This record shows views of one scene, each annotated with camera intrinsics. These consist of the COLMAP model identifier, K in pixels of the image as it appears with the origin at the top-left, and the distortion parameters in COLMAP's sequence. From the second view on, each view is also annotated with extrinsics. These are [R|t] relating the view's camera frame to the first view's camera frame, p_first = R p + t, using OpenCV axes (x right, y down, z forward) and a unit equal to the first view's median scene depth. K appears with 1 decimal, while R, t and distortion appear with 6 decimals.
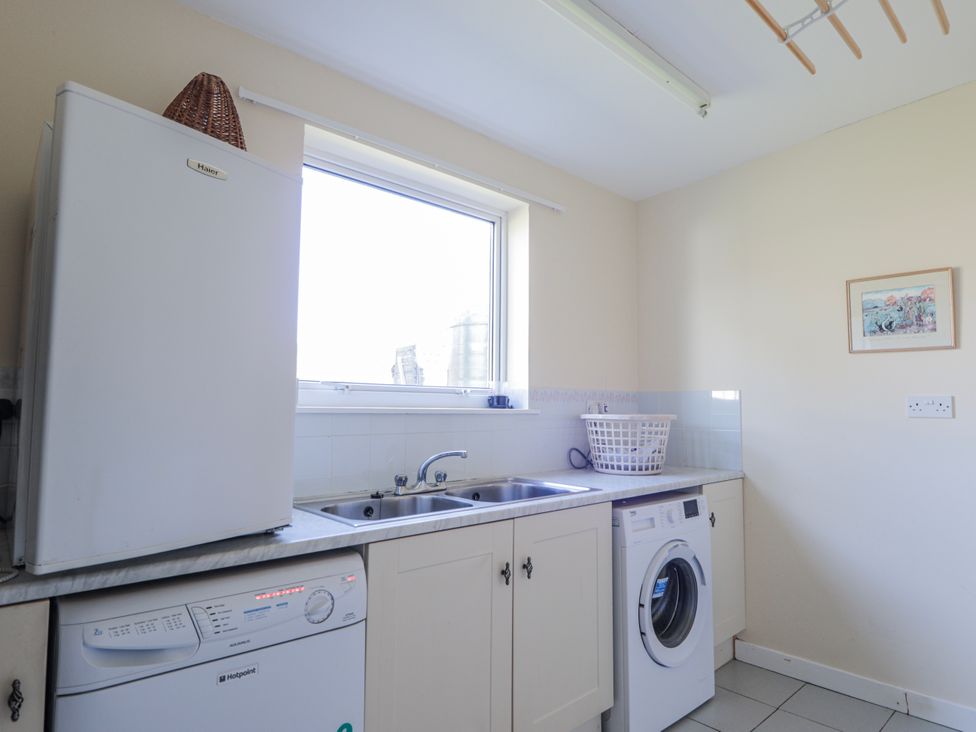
lens RADIAL K [[592.3, 0, 468.7], [0, 592.3, 368.9], [0, 0, 1]] dist [0.000340, -0.000077]
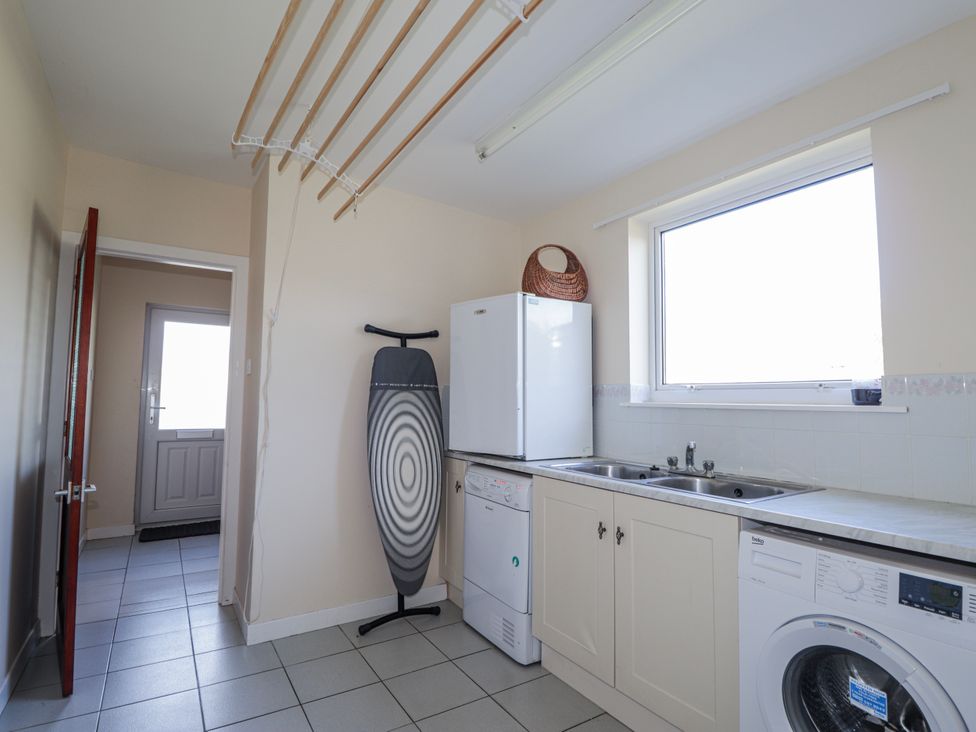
lens RADIAL K [[509.3, 0, 491.7], [0, 509.3, 364.2], [0, 0, 1]] dist [0.001826, -0.015502]
pose [[-0.168088, -0.079917, -0.982527, 0.972729], [0.054295, 0.994445, -0.090175, 0.058685], [0.984276, -0.068504, -0.162815, 0.774649]]
